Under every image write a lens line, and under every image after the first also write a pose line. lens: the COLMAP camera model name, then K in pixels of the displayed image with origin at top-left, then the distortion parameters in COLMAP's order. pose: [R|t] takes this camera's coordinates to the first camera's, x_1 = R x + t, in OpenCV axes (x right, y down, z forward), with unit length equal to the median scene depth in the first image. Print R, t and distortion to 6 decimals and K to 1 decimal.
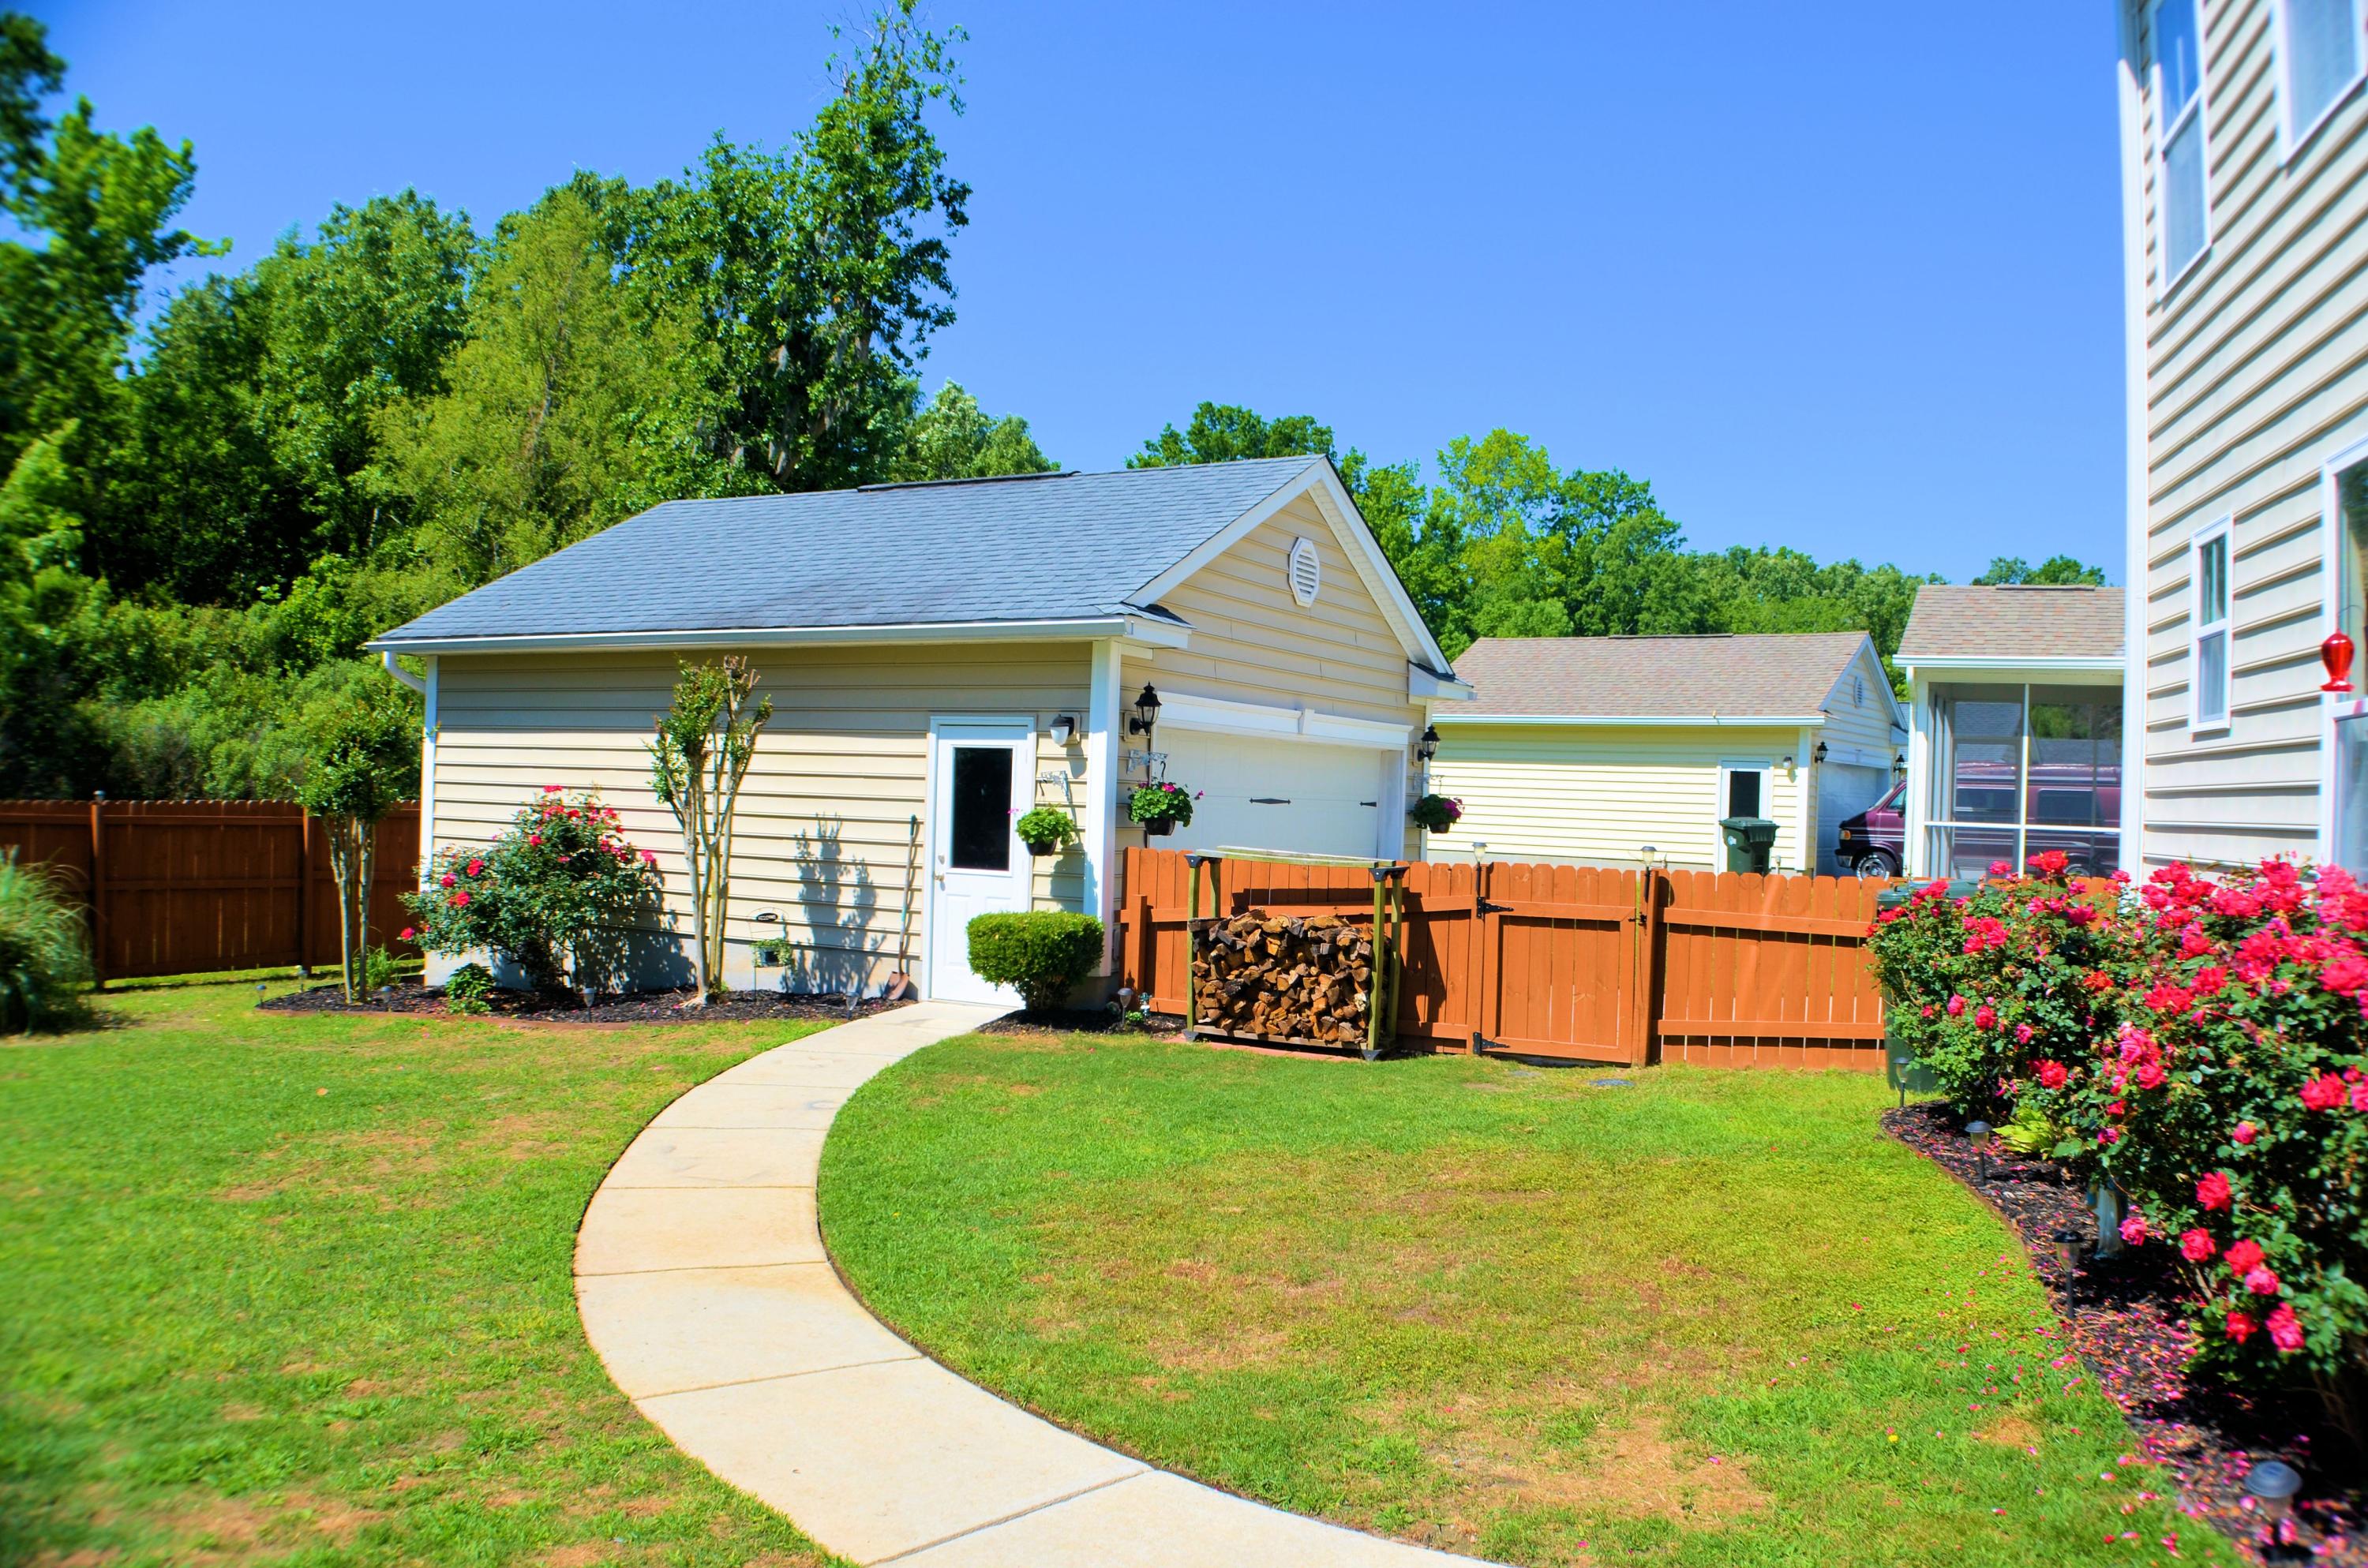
lens RADIAL K [[1779.0, 0, 1184.0], [0, 1779.0, 784.0], [0, 0, 1]] dist [-0.162875, 0.026583]
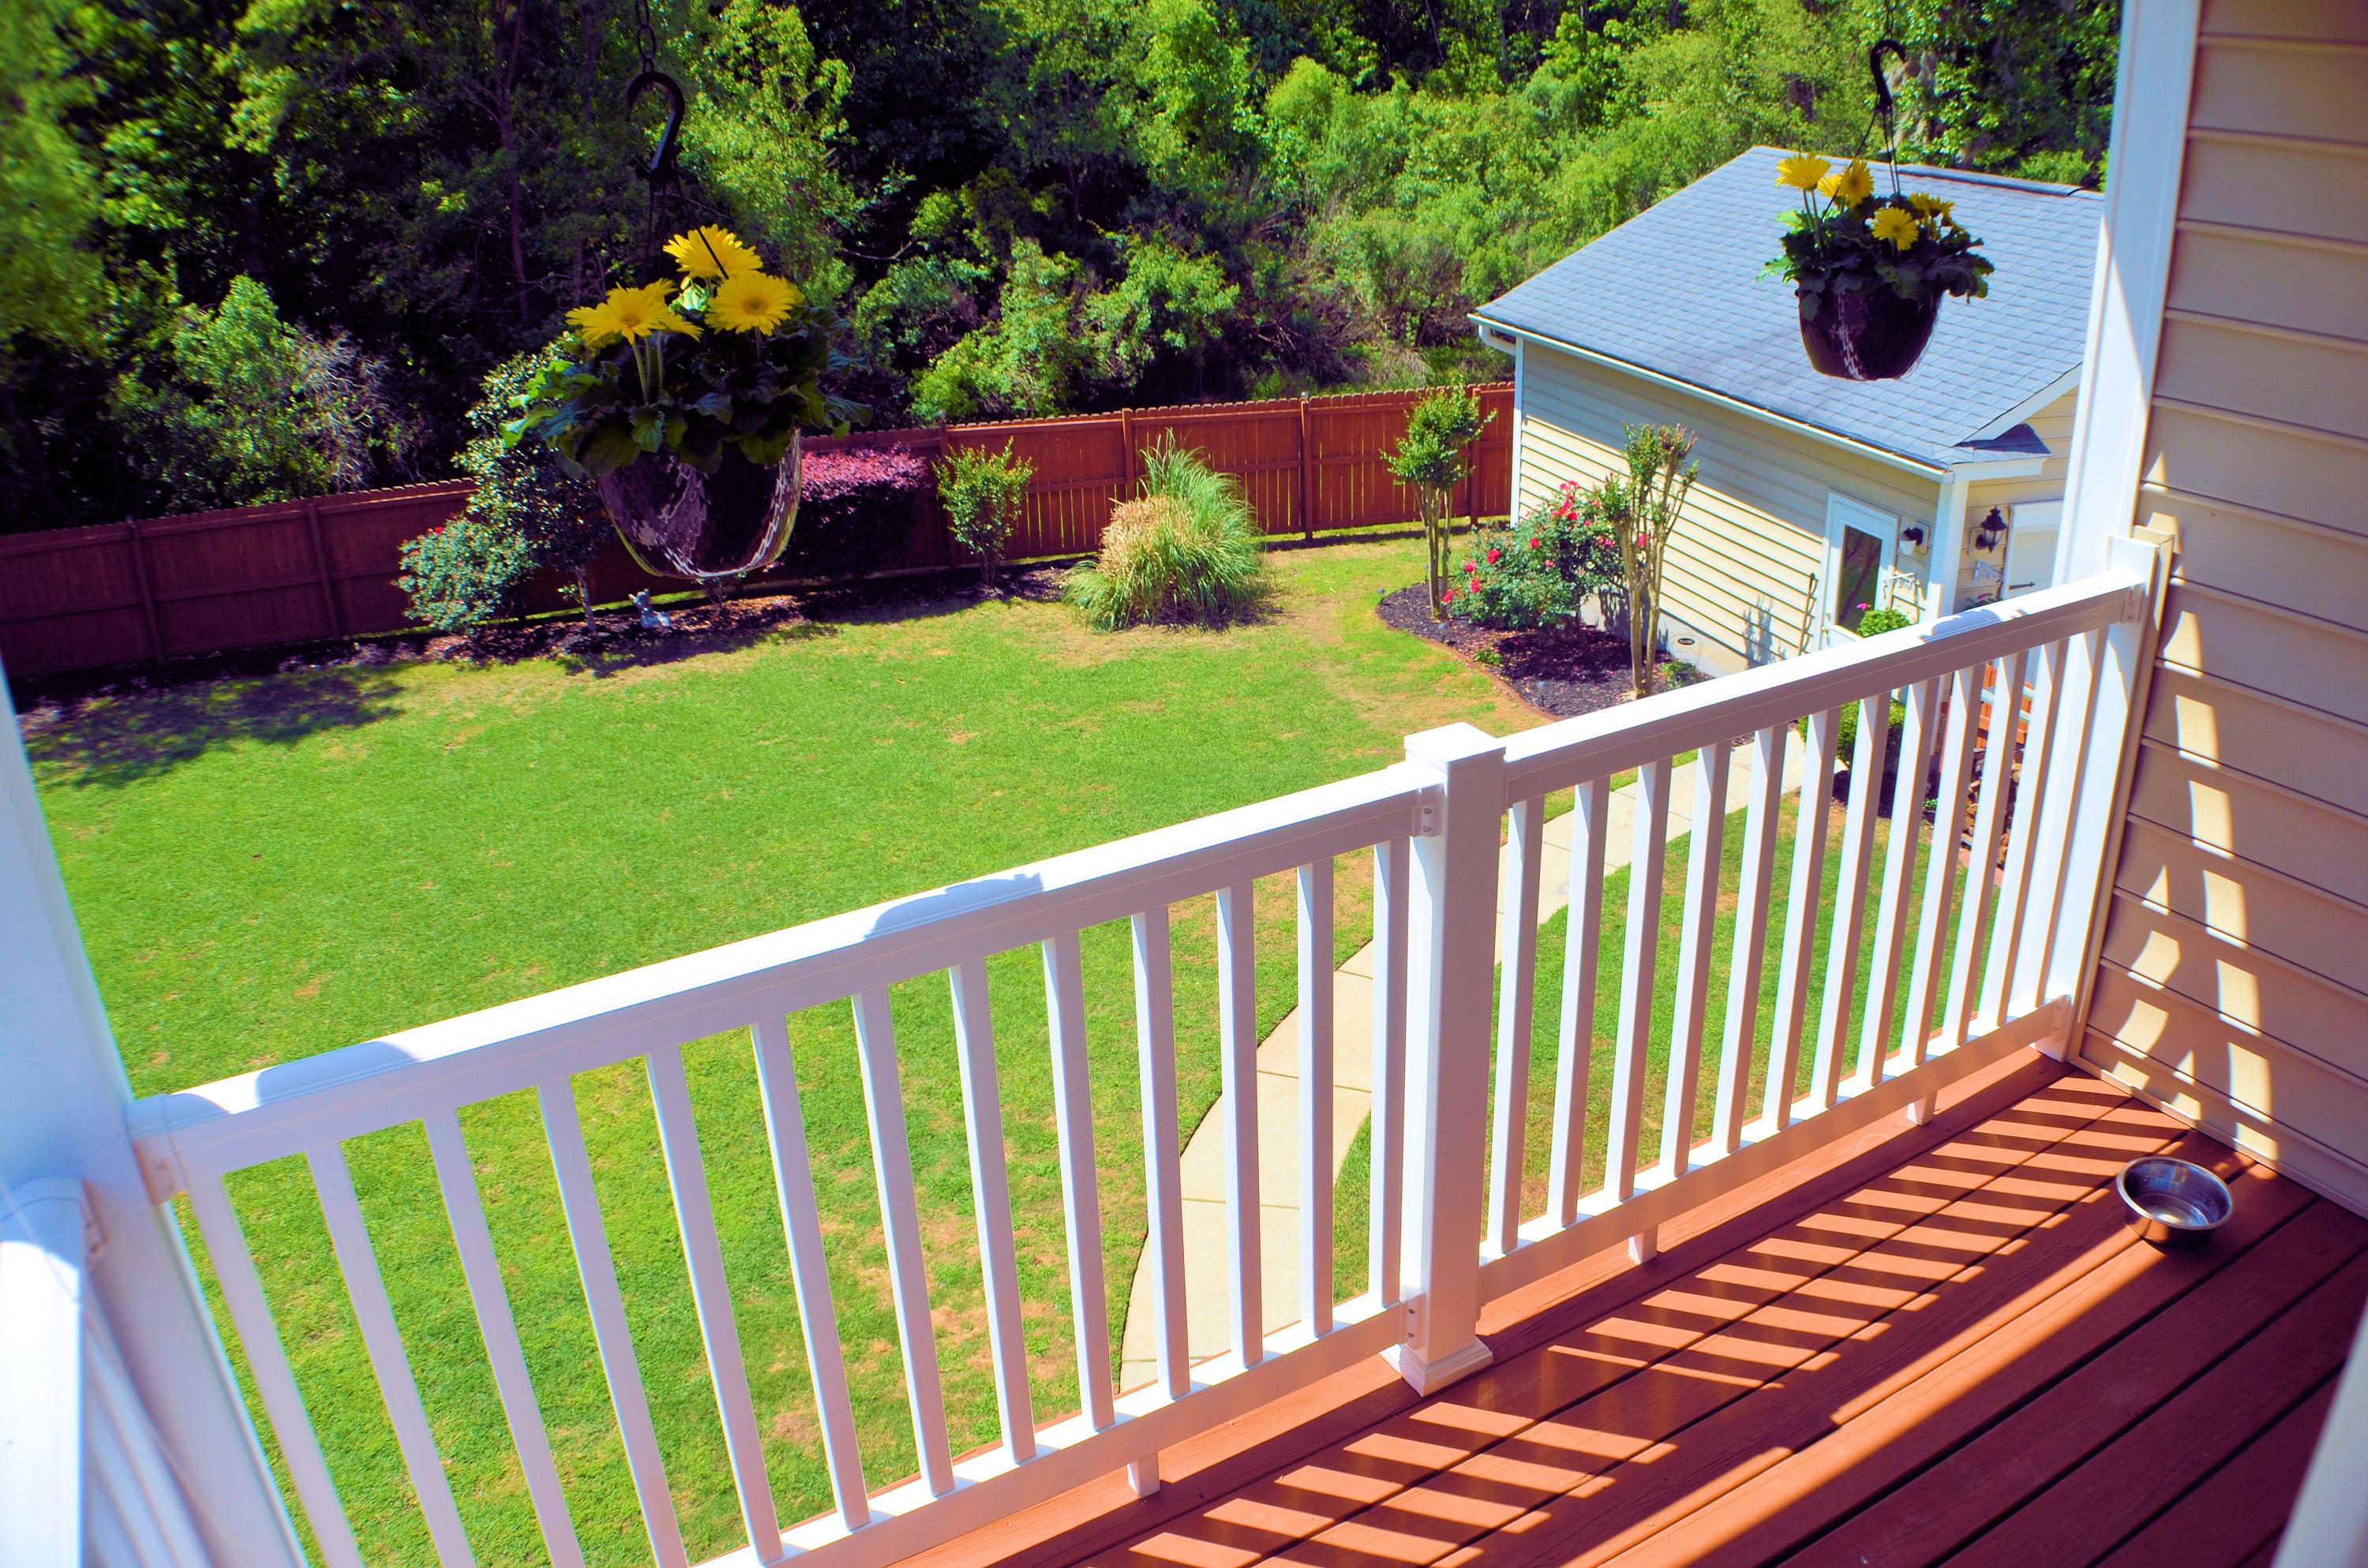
lens RADIAL K [[1779.0, 0, 1184.0], [0, 1779.0, 784.0], [0, 0, 1]] dist [-0.162875, 0.026583]
pose [[0.710533, 0.227226, -0.665967, 0.312088], [0.057809, 0.924378, 0.377072, -0.279017], [0.701286, -0.306421, 0.643665, -0.049919]]
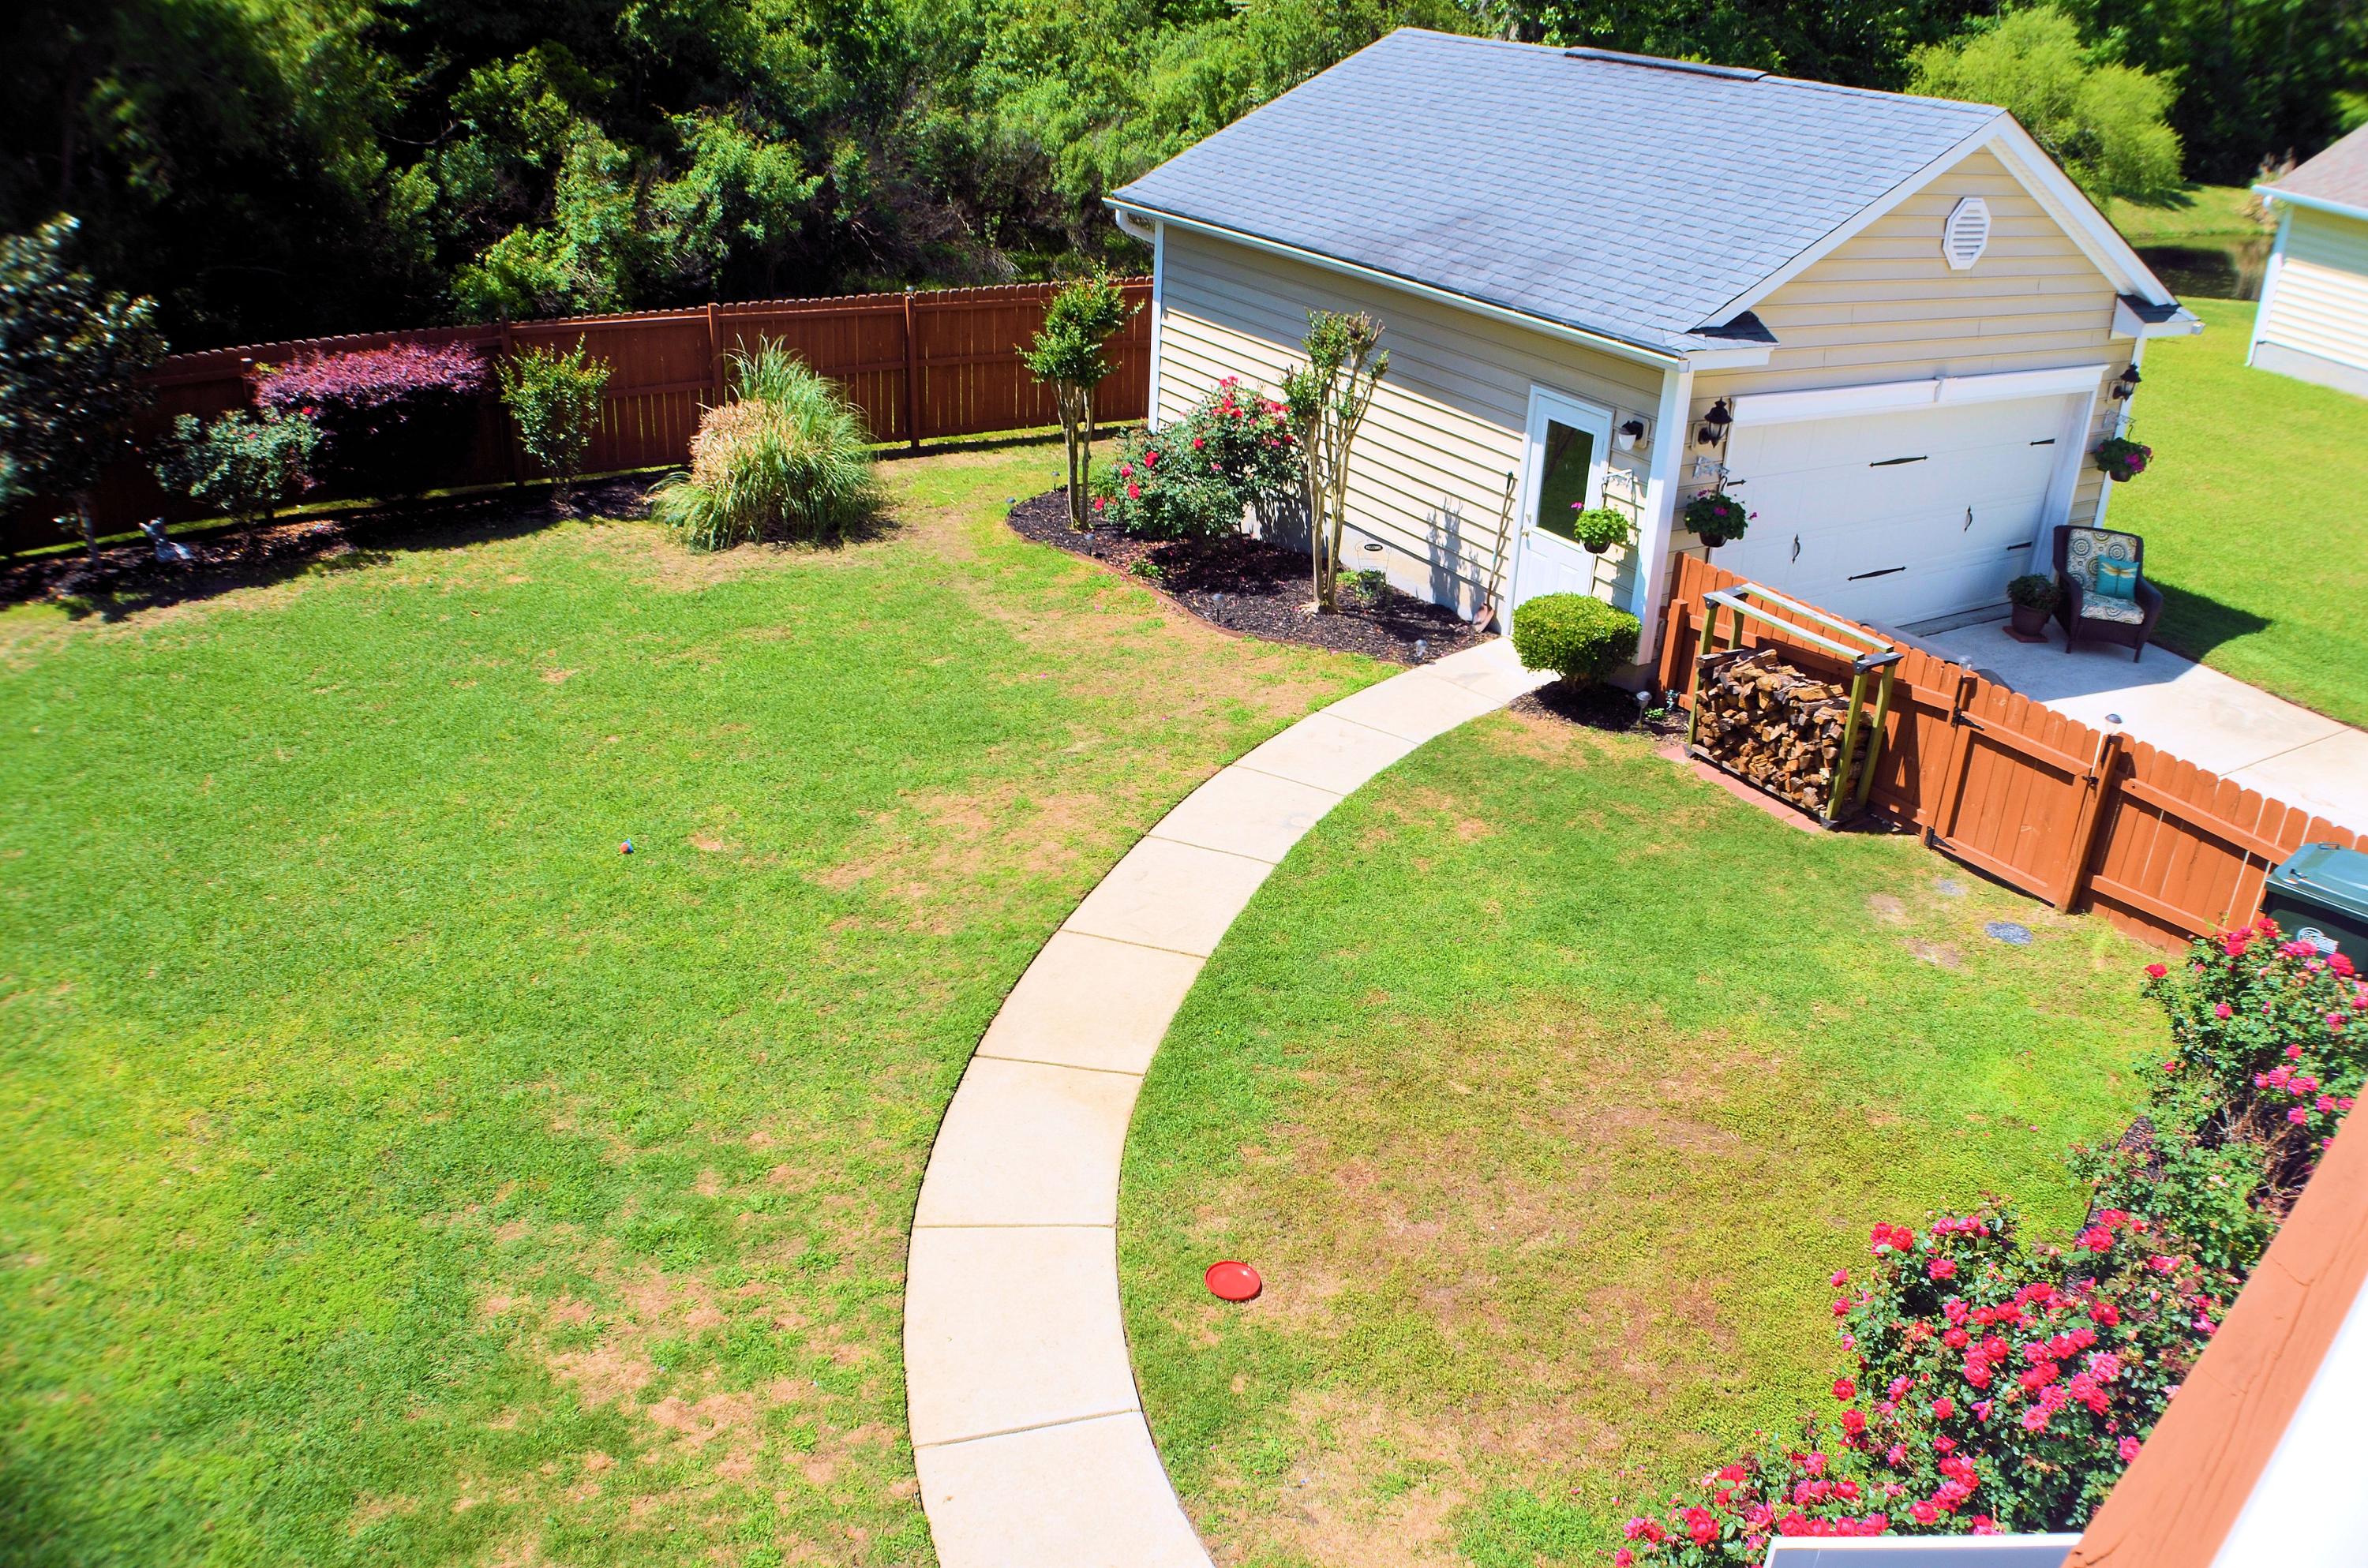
lens RADIAL K [[1779.0, 0, 1184.0], [0, 1779.0, 784.0], [0, 0, 1]] dist [-0.162875, 0.026583]
pose [[0.865706, 0.219128, -0.450040, 0.183277], [-0.009548, 0.906152, 0.422845, -0.239436], [0.500462, -0.361763, 0.786553, -0.011415]]
